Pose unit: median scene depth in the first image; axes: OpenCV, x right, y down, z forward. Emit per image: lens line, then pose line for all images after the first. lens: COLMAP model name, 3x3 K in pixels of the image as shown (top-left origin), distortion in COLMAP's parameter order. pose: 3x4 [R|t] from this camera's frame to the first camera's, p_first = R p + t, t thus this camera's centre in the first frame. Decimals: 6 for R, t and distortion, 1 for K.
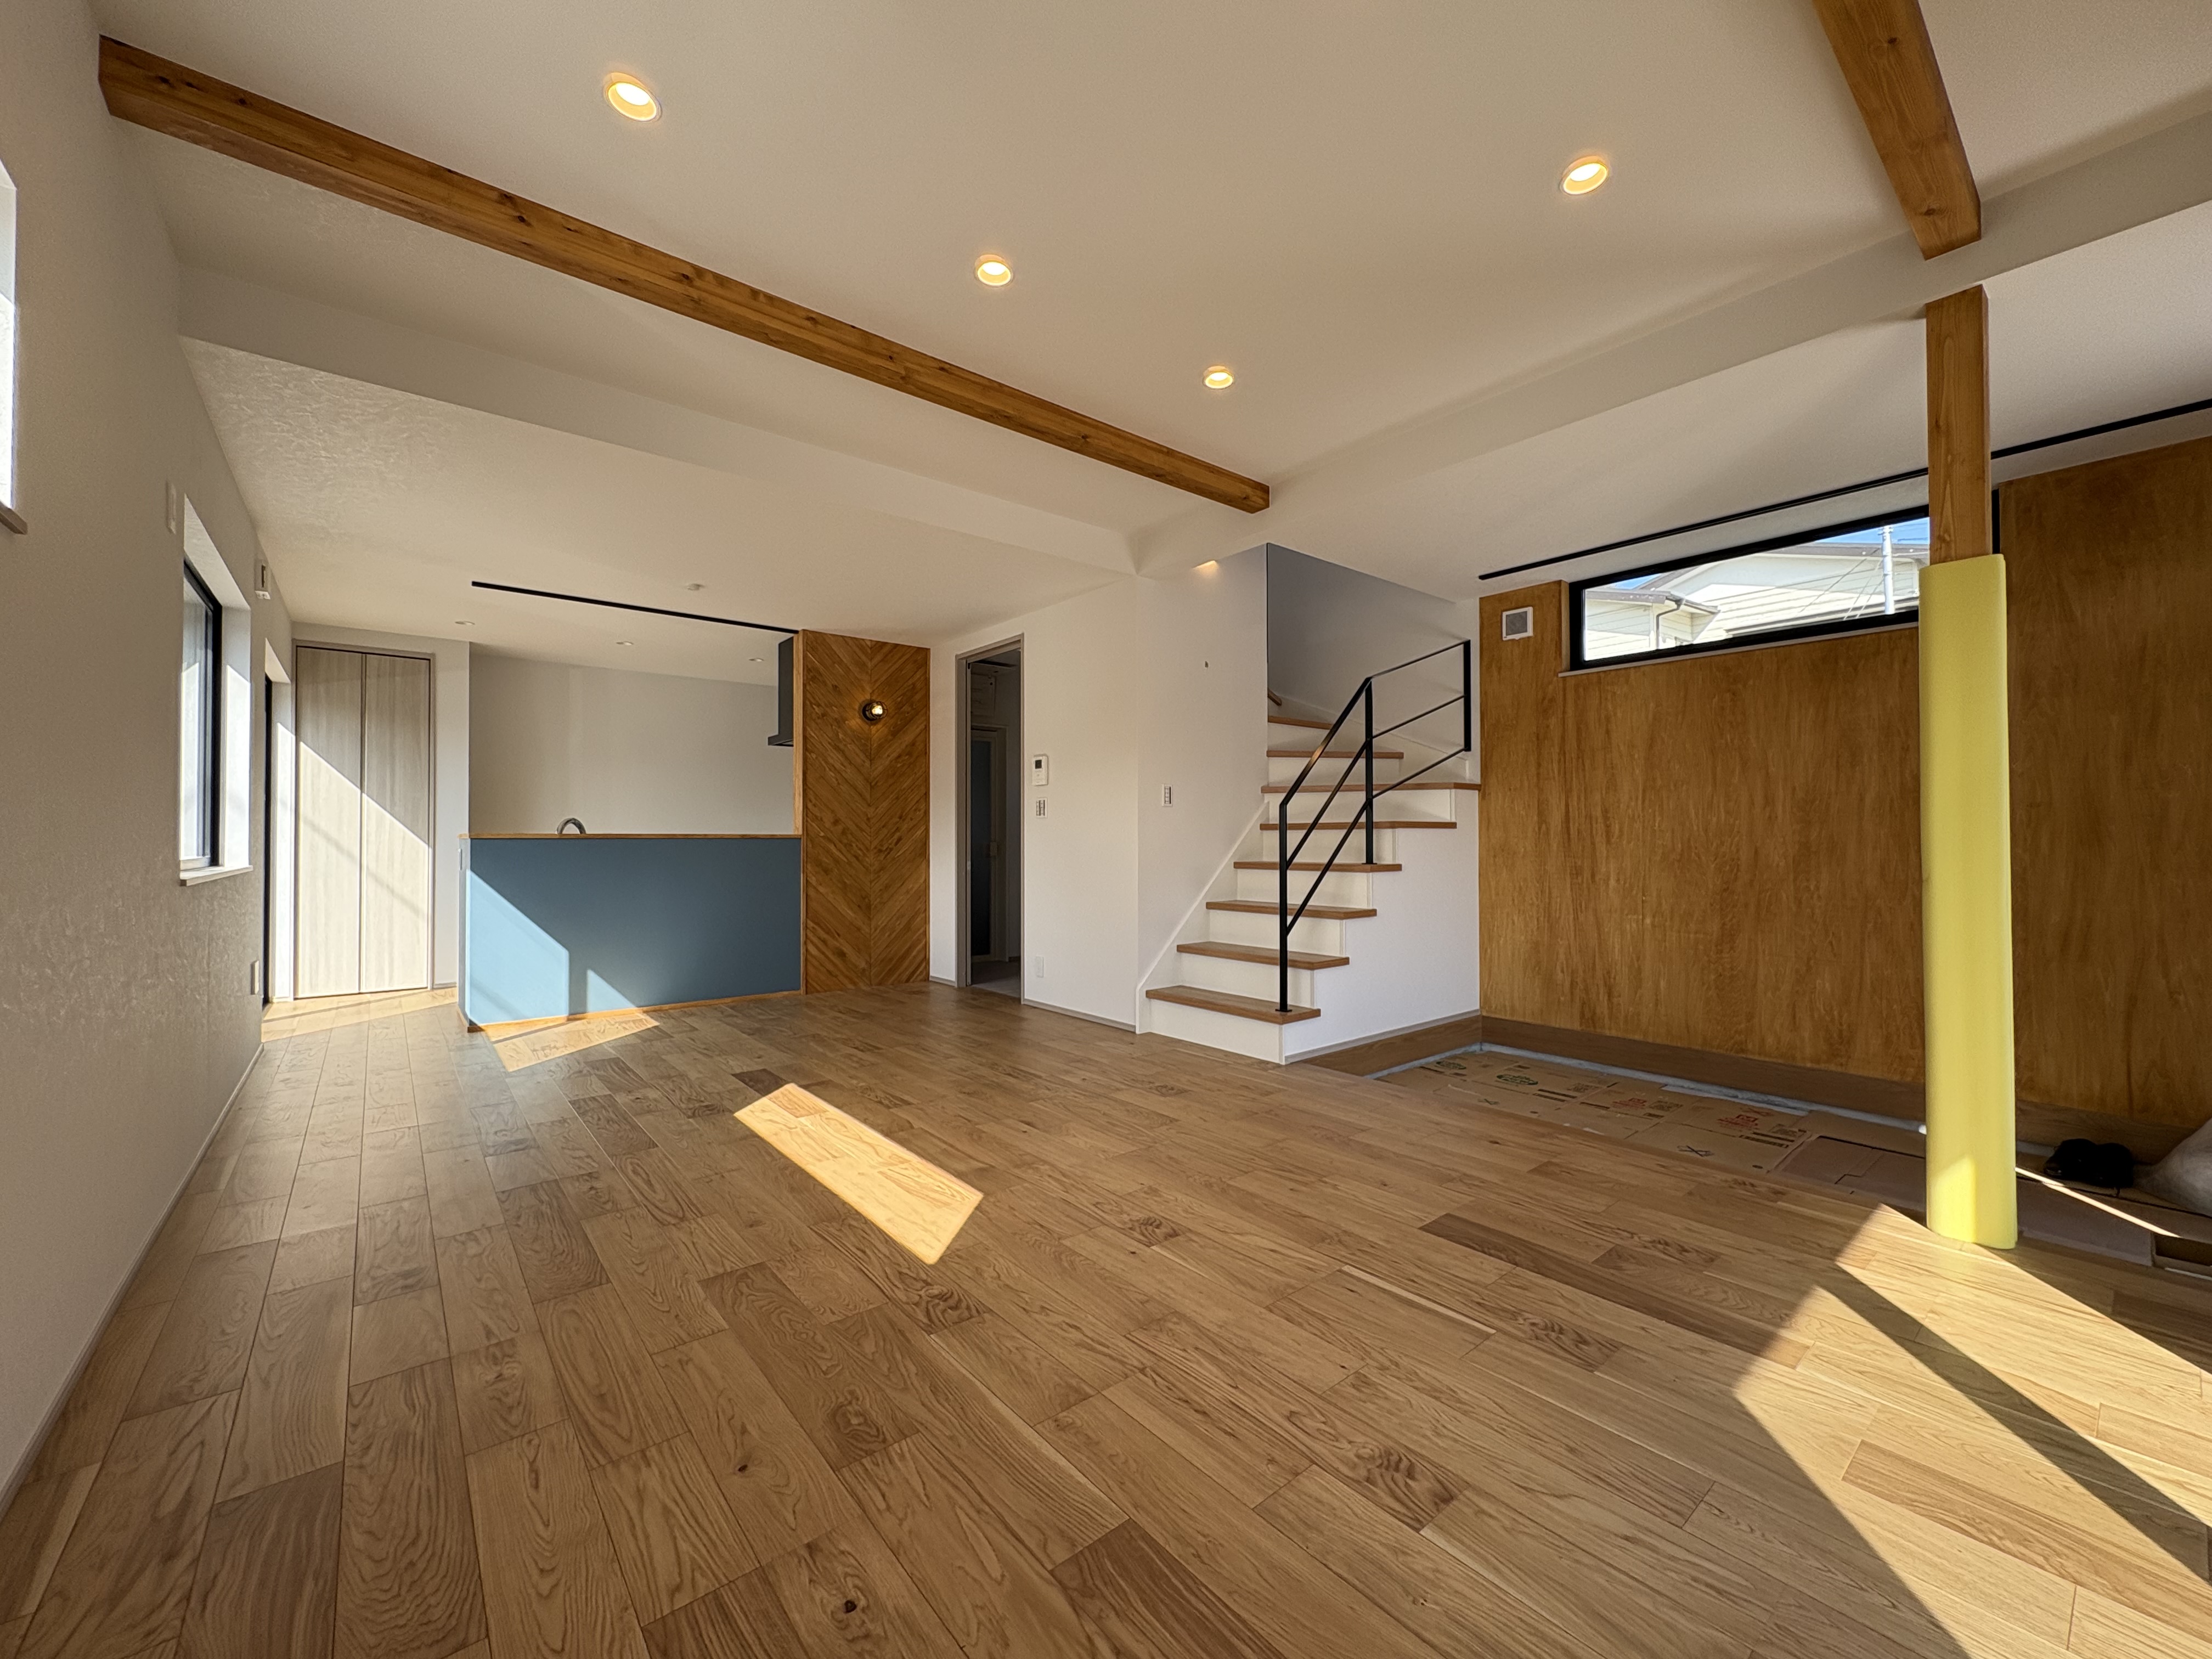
lens RADIAL K [[882.4, 0, 1105.5], [0, 882.4, 829.2], [0, 0, 1]] dist [0.000488, 0.000064]
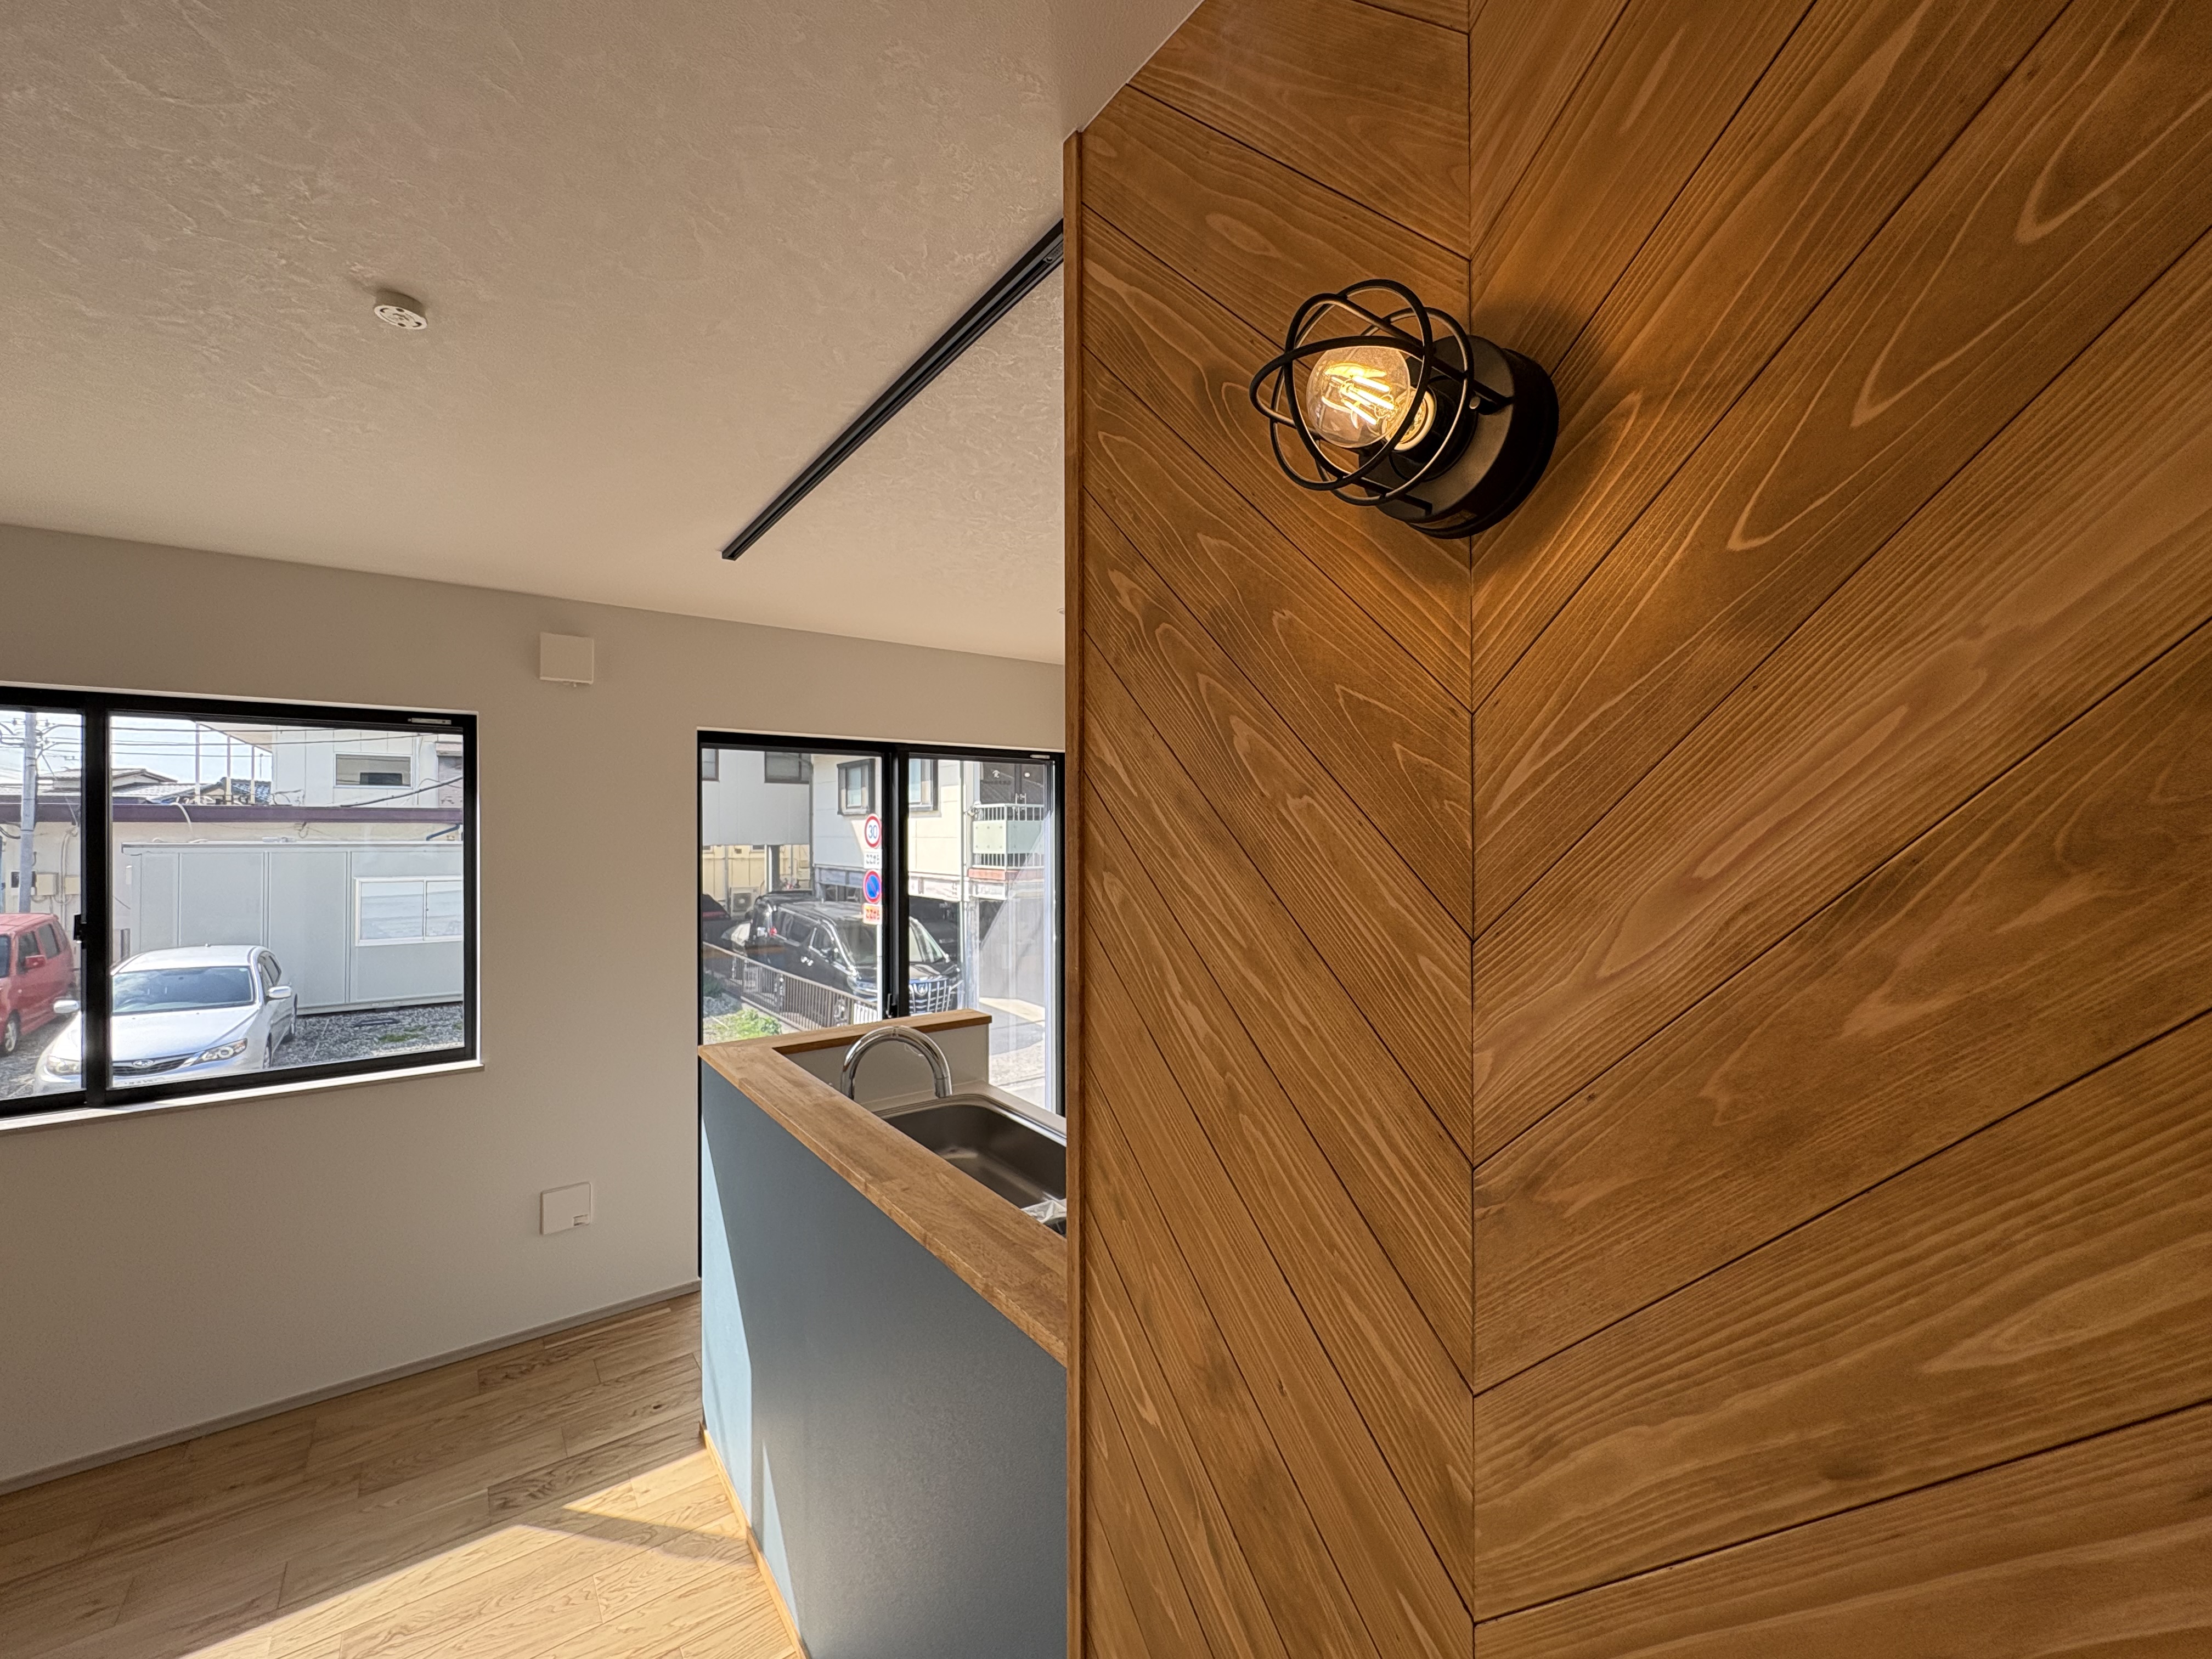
lens RADIAL K [[882.4, 0, 1105.5], [0, 882.4, 829.2], [0, 0, 1]] dist [0.000488, 0.000064]
pose [[-0.039684, 0.001107, -0.999212, -0.220582], [0.014713, 0.999892, 0.000524, -0.120499], [0.999104, -0.014681, -0.039696, 1.285269]]
